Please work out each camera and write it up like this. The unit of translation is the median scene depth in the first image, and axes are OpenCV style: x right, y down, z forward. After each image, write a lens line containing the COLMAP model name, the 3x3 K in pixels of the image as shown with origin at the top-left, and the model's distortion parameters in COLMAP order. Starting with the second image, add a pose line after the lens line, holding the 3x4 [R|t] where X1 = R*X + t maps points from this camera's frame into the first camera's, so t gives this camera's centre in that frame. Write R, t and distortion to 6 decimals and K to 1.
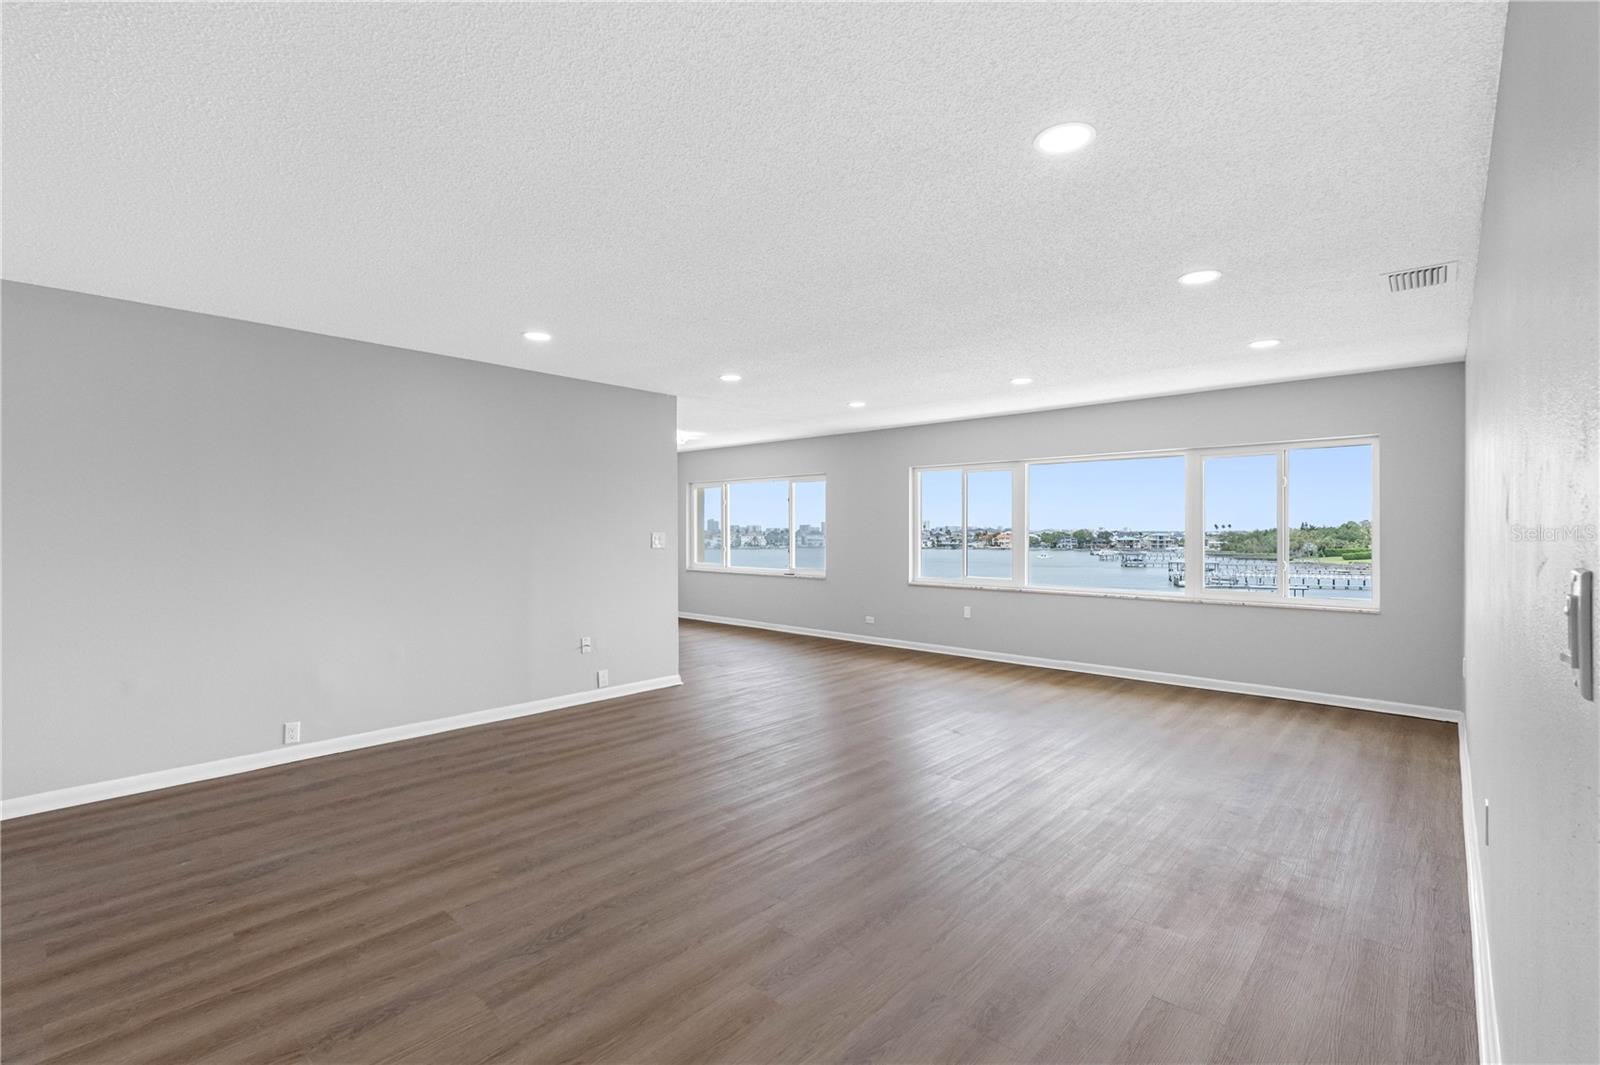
lens RADIAL K [[715.0, 0, 795.8], [0, 715.0, 532.0], [0, 0, 1]] dist [-0.004722, -0.000027]
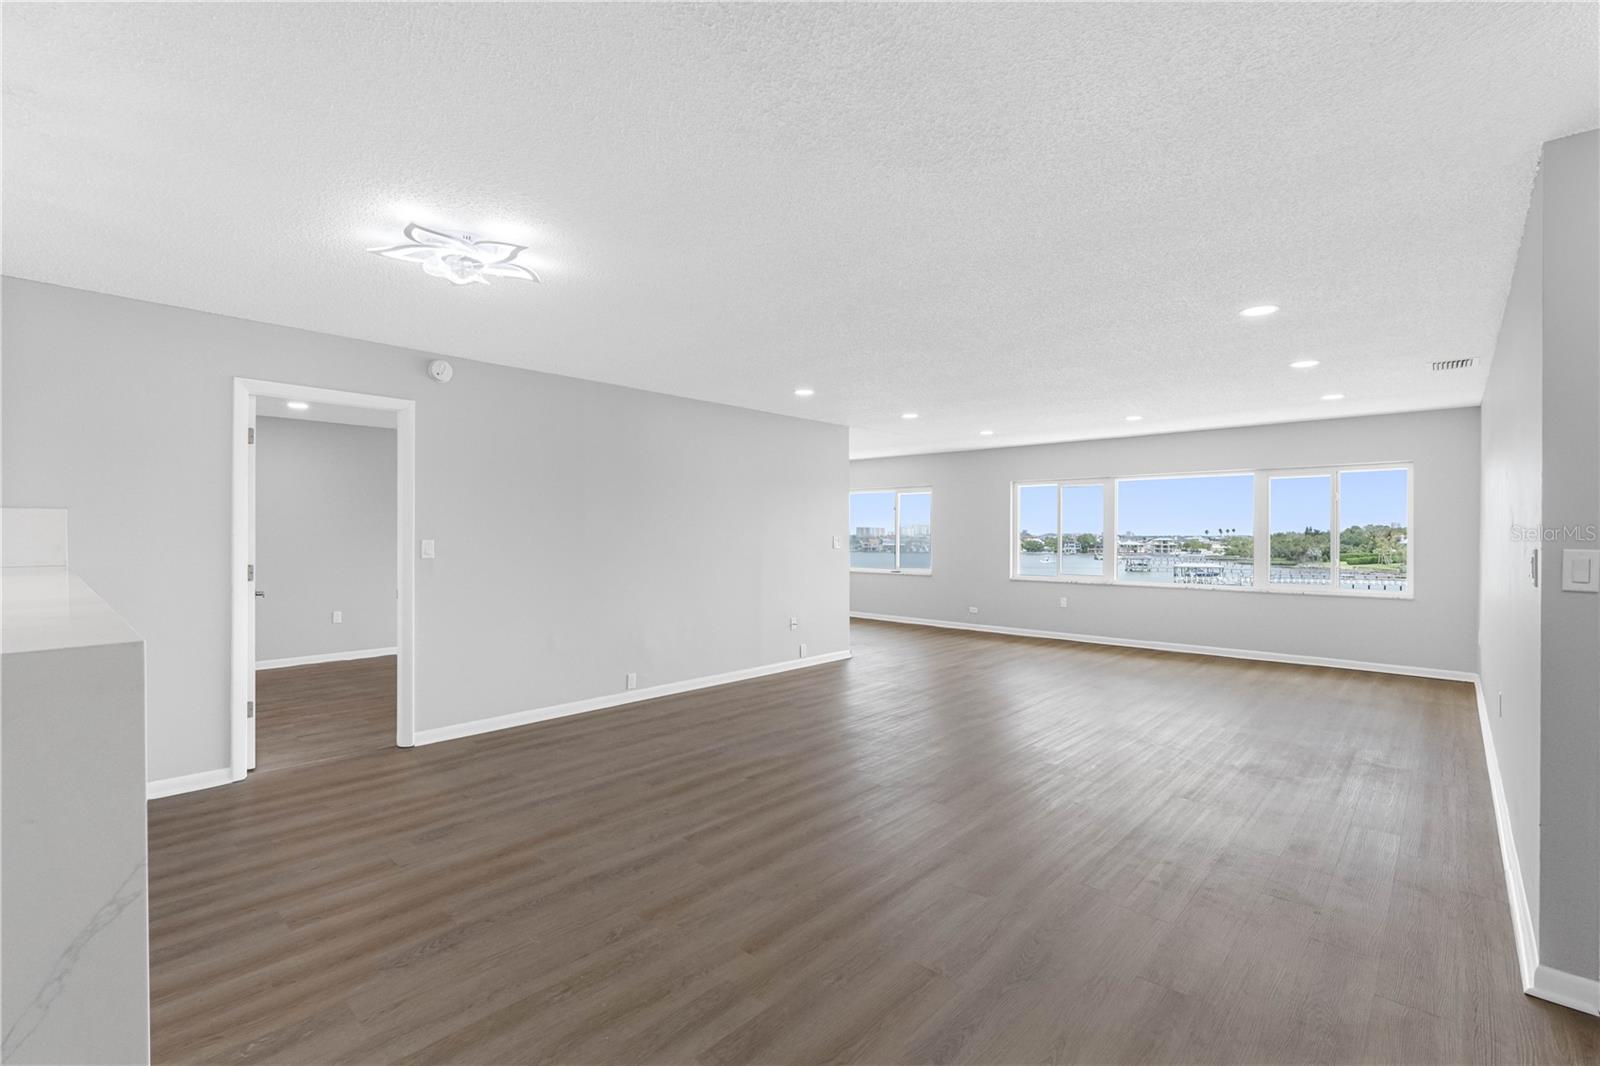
lens RADIAL K [[715.0, 0, 804.3], [0, 715.0, 536.6], [0, 0, 1]] dist [-0.004722, -0.000027]
pose [[0.999996, 0.001596, 0.002239, -0.299624], [-0.001599, 0.999998, 0.000977, 0.000804], [-0.002237, -0.000981, 0.999997, -0.300229]]
